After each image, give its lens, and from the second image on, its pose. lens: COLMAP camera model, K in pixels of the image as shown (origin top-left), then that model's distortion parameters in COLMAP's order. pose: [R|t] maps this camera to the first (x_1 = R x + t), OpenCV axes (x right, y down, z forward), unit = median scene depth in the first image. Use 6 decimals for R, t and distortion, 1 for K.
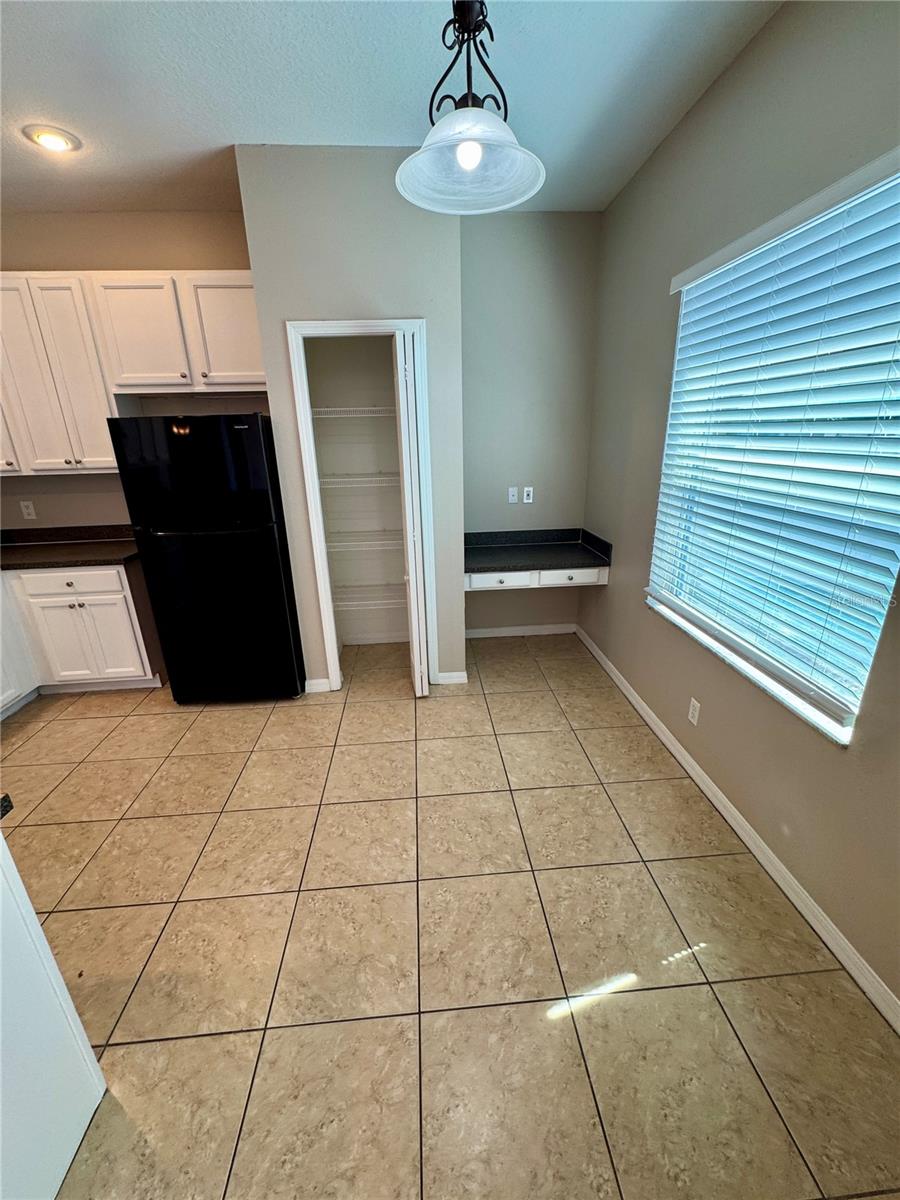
lens RADIAL K [[482.0, 0, 452.2], [0, 482.0, 599.7], [0, 0, 1]] dist [-0.001241, -0.000032]
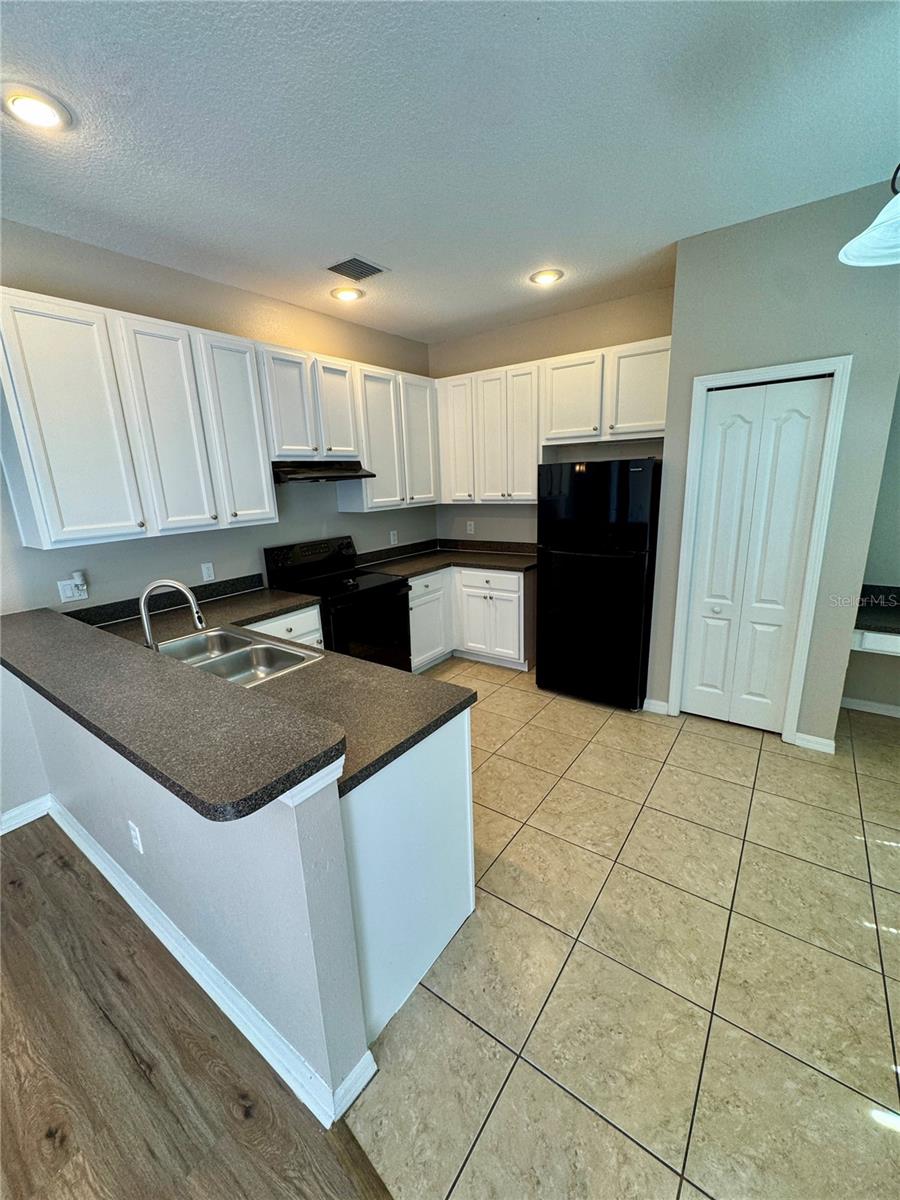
lens RADIAL K [[482.0, 0, 452.2], [0, 482.0, 599.7], [0, 0, 1]] dist [-0.001241, -0.000032]
pose [[0.762946, 0.154791, -0.627657, 0.010211], [-0.194530, 0.980881, 0.005442, 0.034480], [0.616499, 0.117946, 0.778471, -0.151981]]
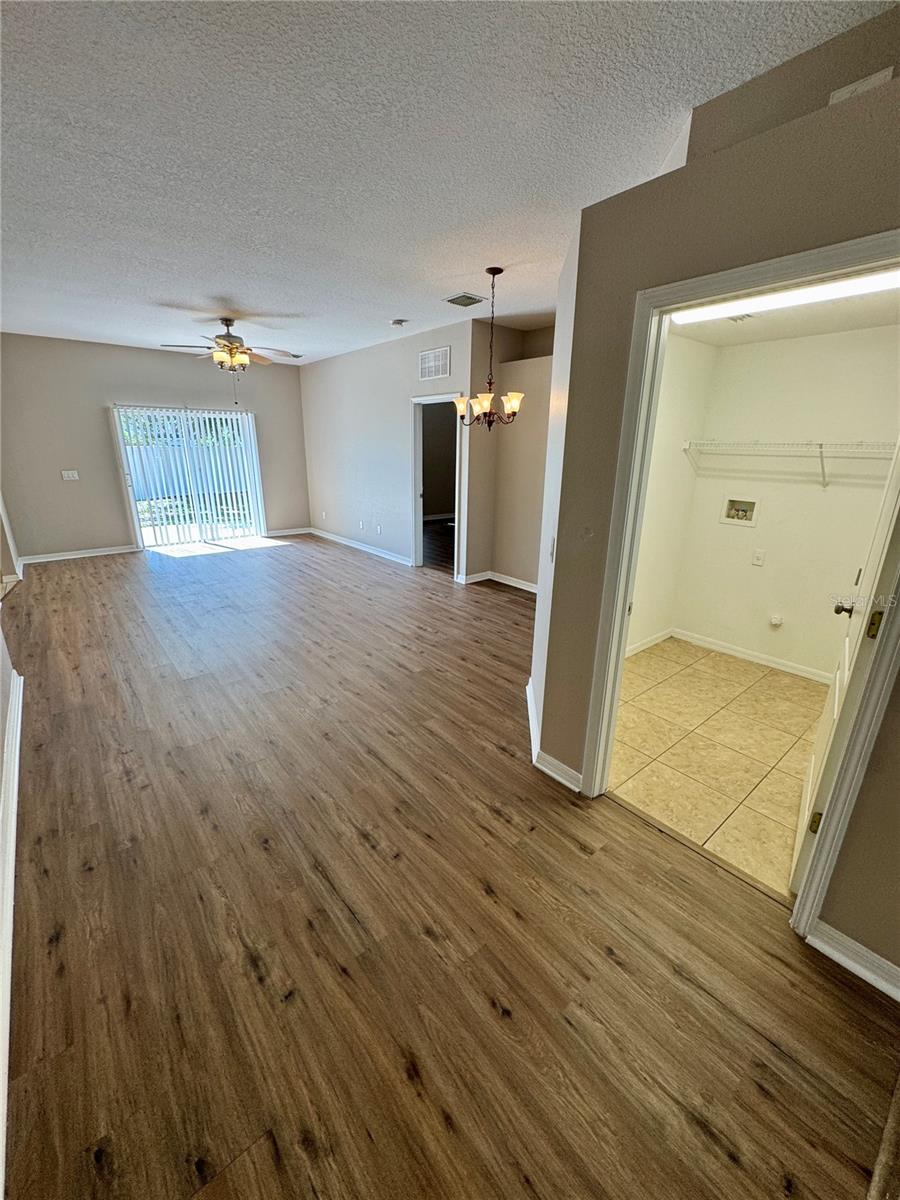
lens RADIAL K [[482.0, 0, 452.2], [0, 482.0, 599.7], [0, 0, 1]] dist [-0.001241, -0.000032]
pose [[-0.575416, -0.233902, 0.783701, -2.720834], [0.274767, 0.847249, 0.454611, 0.190018], [-0.770324, 0.476926, -0.423252, -0.356823]]
